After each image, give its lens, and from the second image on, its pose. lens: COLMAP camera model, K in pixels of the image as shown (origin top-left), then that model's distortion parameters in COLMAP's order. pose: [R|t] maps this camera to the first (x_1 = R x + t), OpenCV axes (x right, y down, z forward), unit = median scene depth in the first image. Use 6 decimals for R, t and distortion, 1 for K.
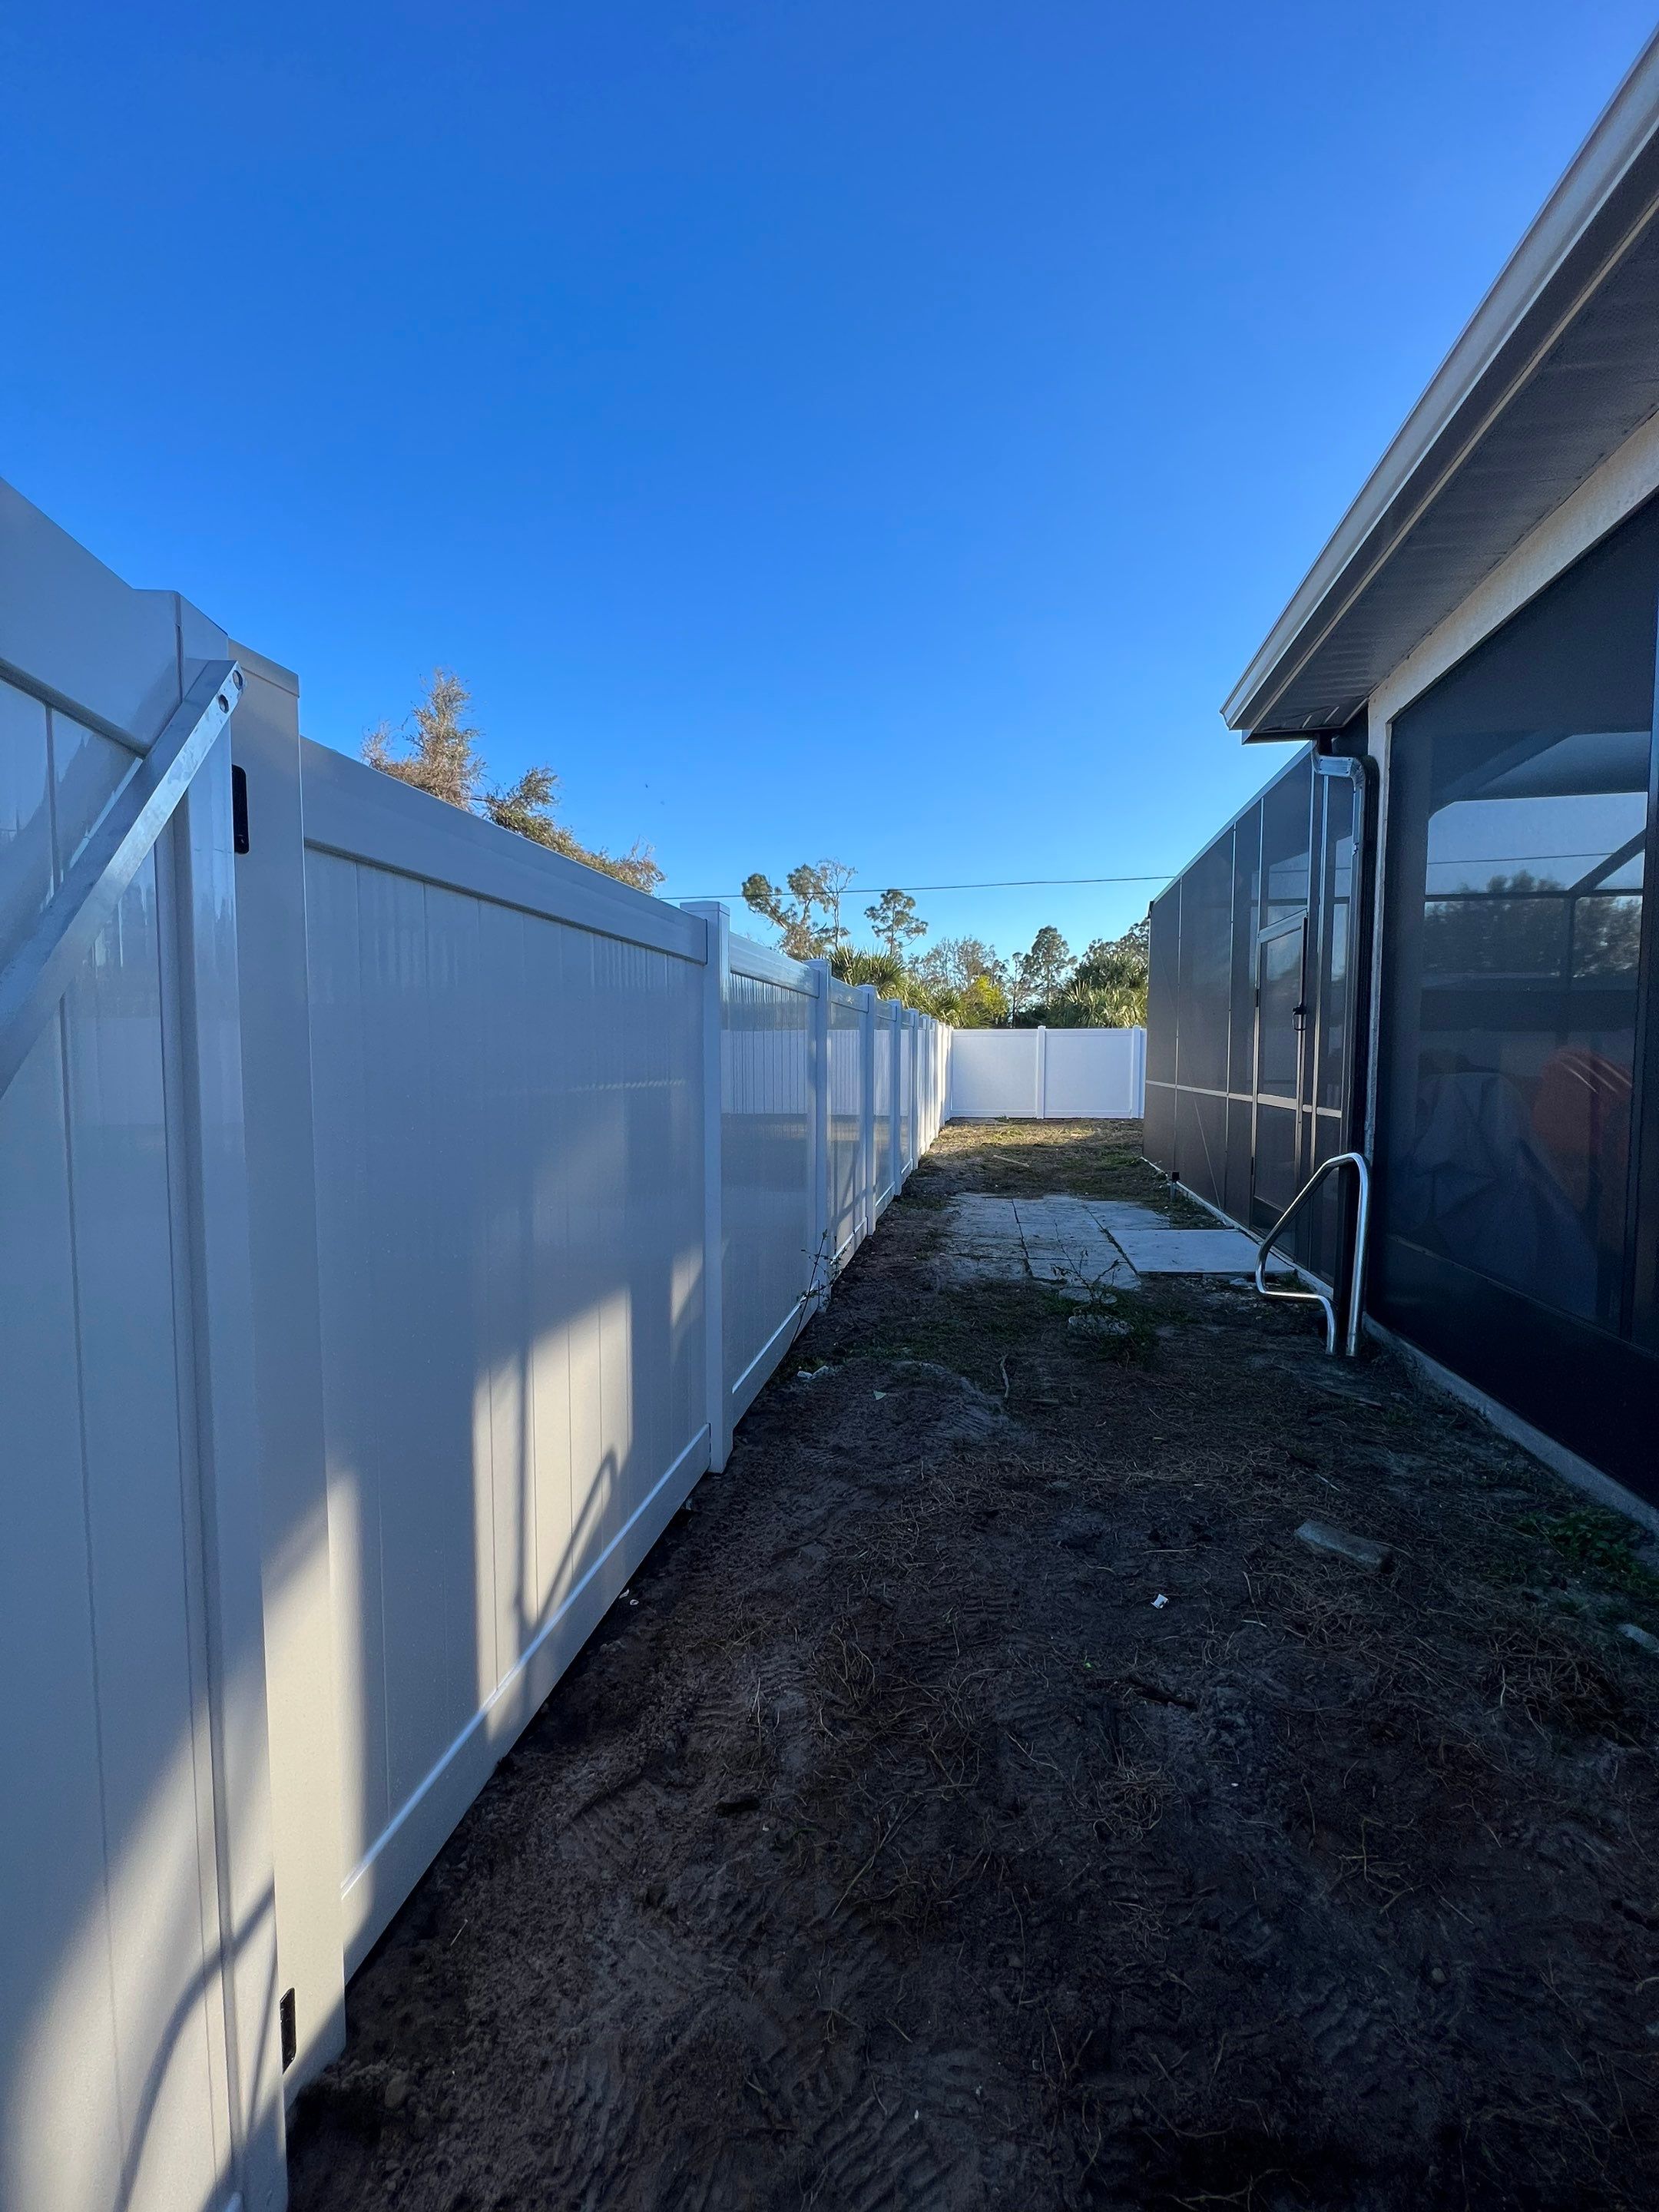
lens RADIAL K [[882.5, 0, 829.5], [0, 882.5, 1106.0], [0, 0, 1]] dist [-0.000237, 0.000038]
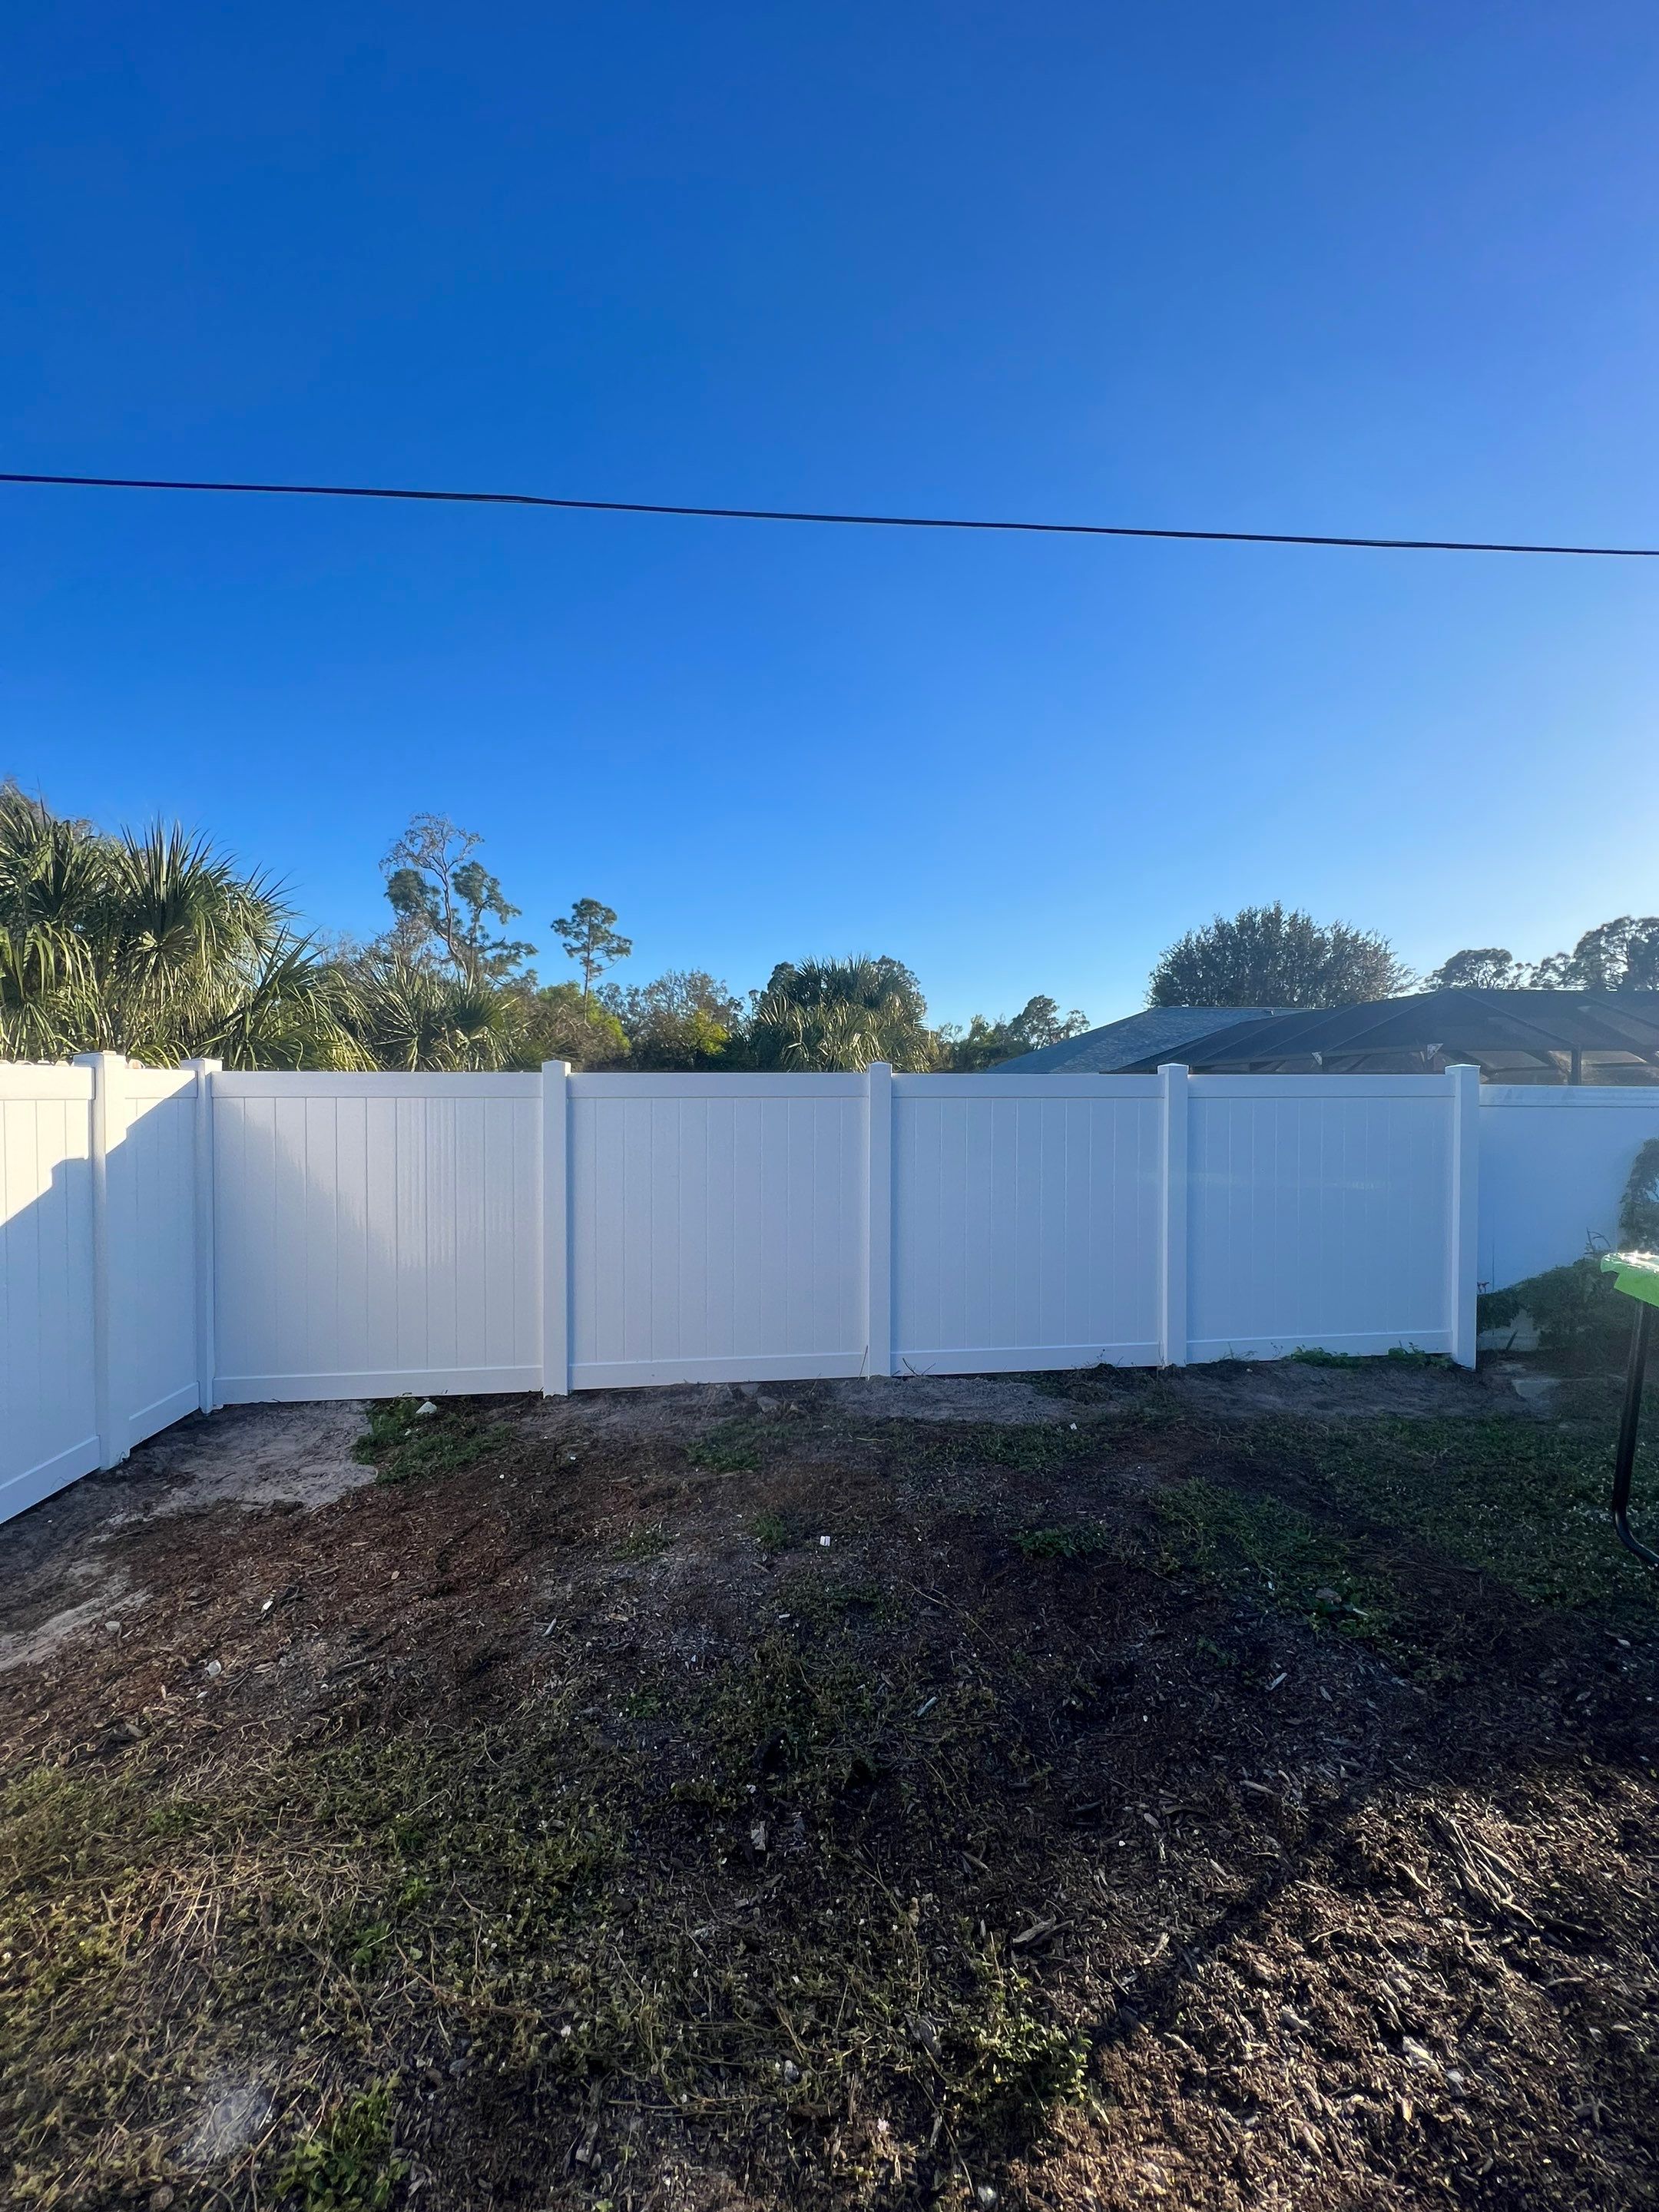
lens RADIAL K [[882.5, 0, 829.5], [0, 882.5, 1106.0], [0, 0, 1]] dist [-0.000237, 0.000038]
pose [[0.960493, -0.003109, 0.278288, 0.058407], [0.016318, 0.998846, -0.045161, -0.015068], [-0.277826, 0.047918, 0.959436, 0.167992]]
